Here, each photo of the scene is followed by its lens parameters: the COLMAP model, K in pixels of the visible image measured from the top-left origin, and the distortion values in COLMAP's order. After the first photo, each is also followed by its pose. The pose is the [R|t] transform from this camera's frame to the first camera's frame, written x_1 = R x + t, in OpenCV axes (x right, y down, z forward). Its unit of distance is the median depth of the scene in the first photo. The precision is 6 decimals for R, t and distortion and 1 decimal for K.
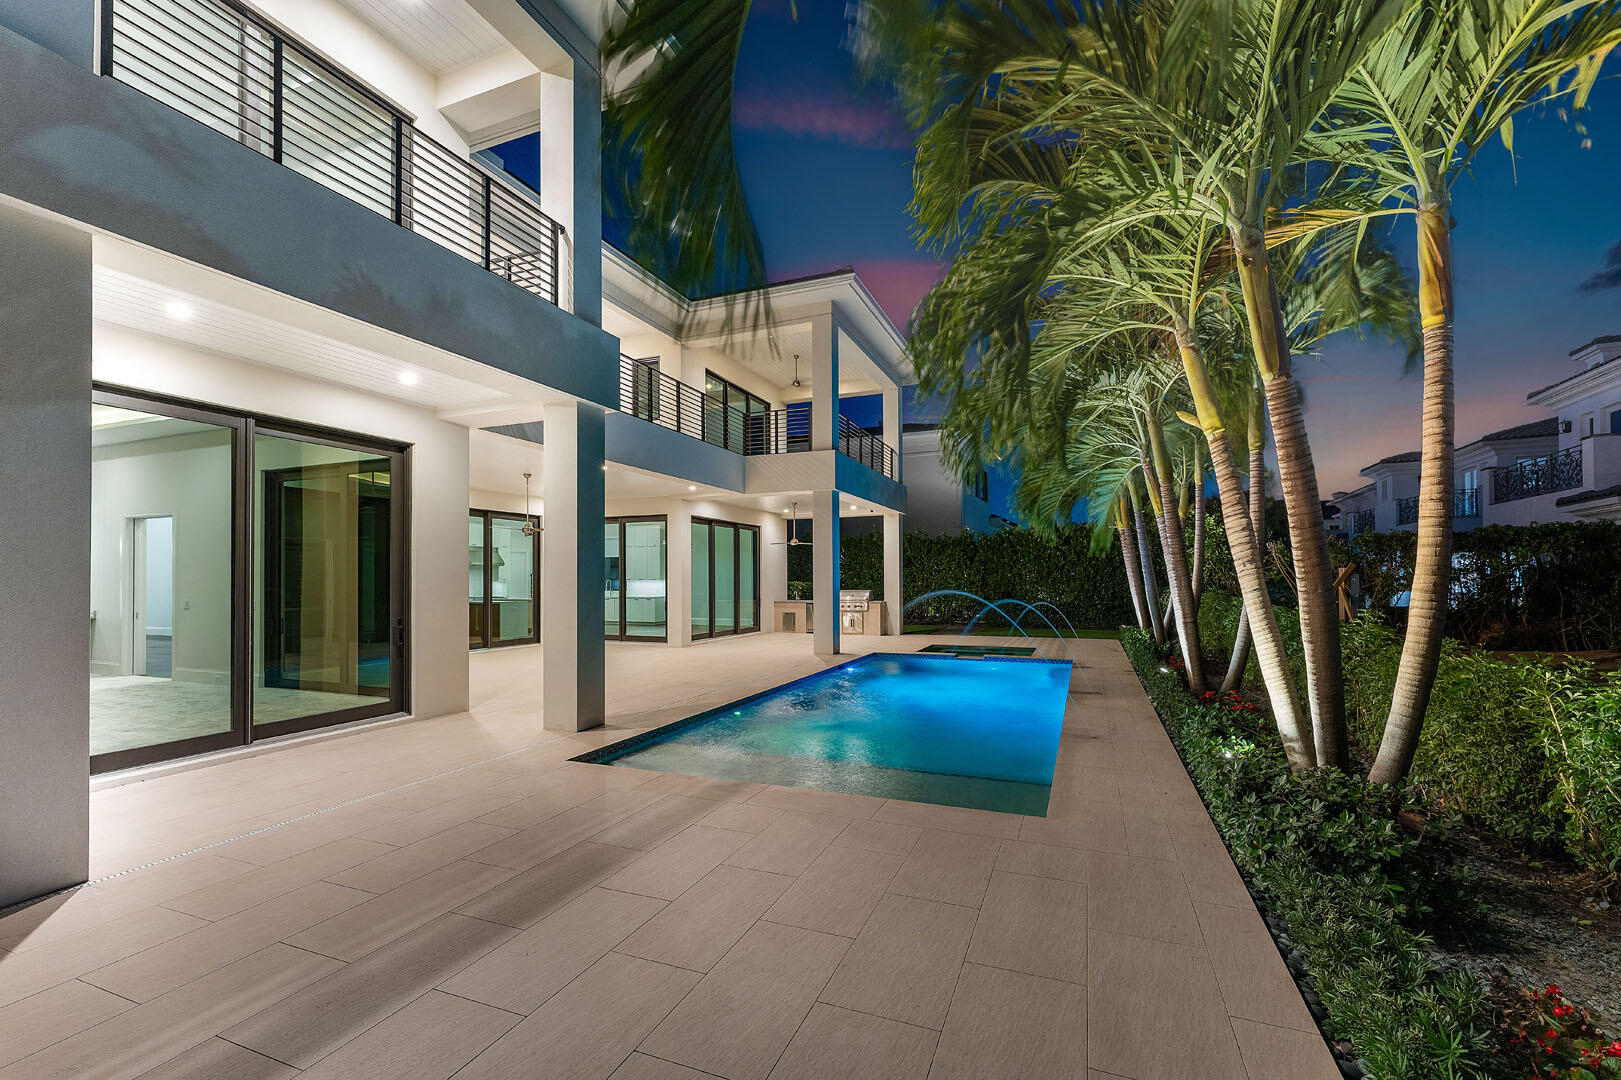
lens RADIAL K [[682.6, 0, 812.6], [0, 682.6, 571.9], [0, 0, 1]] dist [-0.000474, 0.000065]
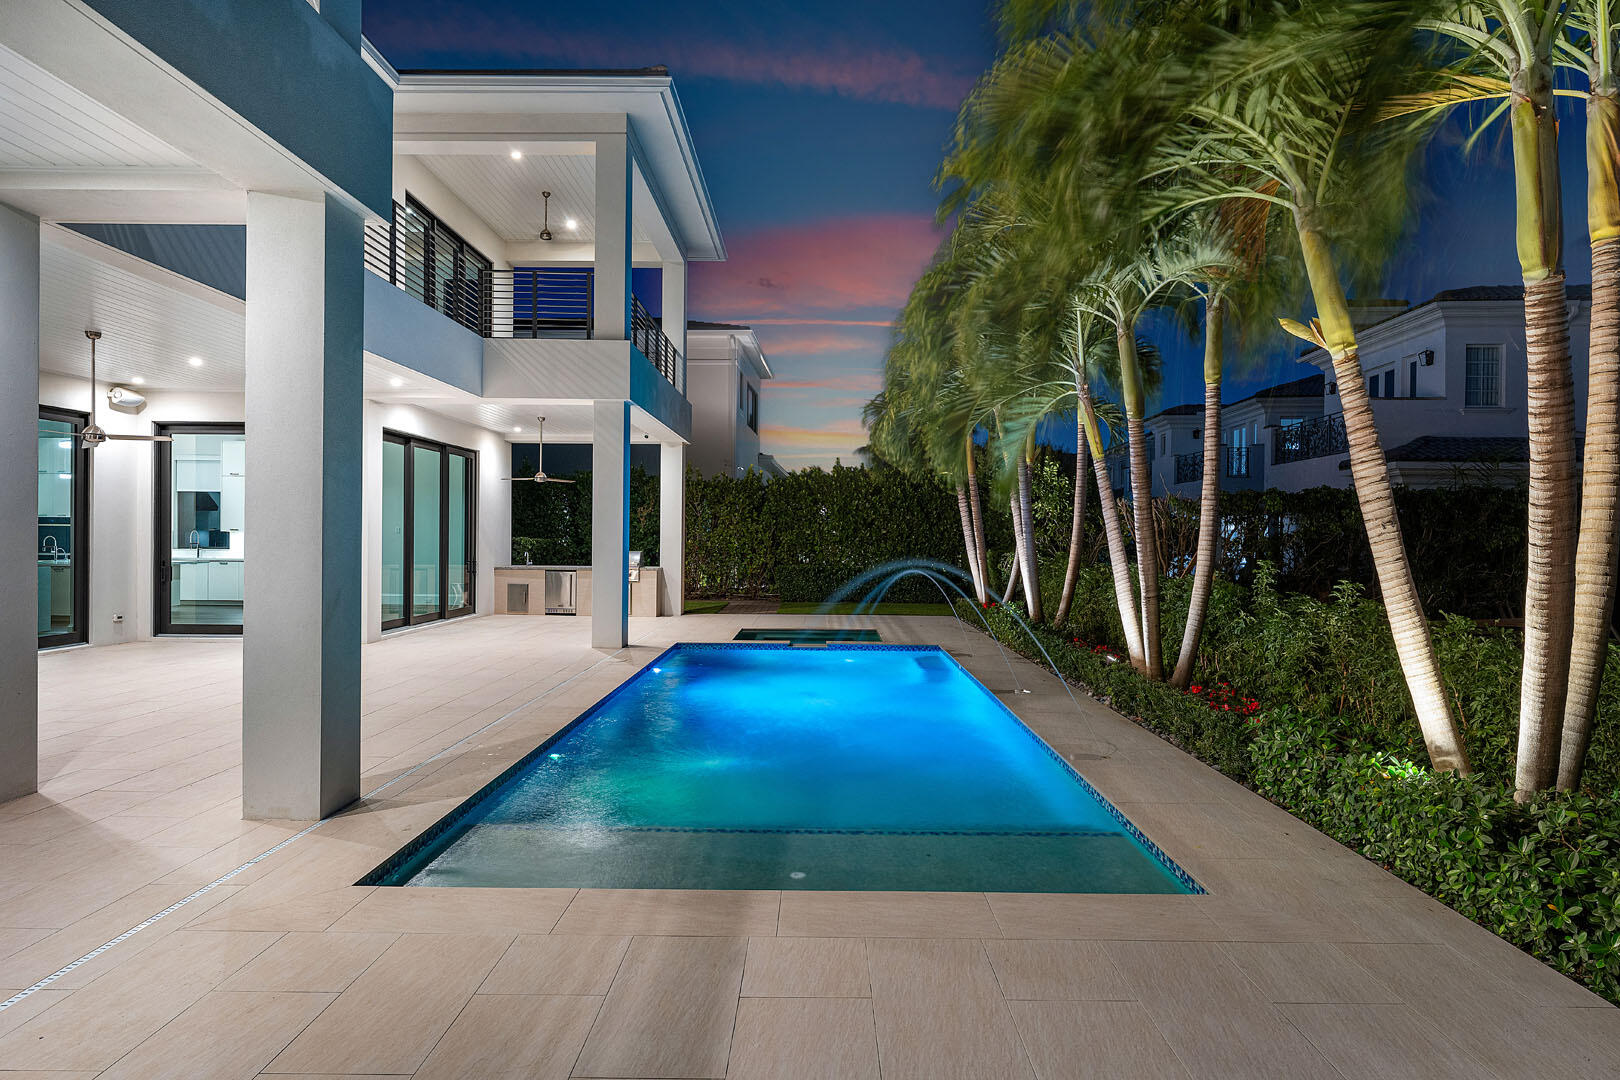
lens RADIAL K [[914.6, 0, 810.0], [0, 914.6, 540.0], [0, 0, 1]] dist [-0.001138, 0.001531]
pose [[0.932956, 0.012219, 0.359783, -0.112837], [-0.017902, 0.999762, 0.012469, 0.001255], [-0.359545, -0.018074, 0.932953, 0.094389]]
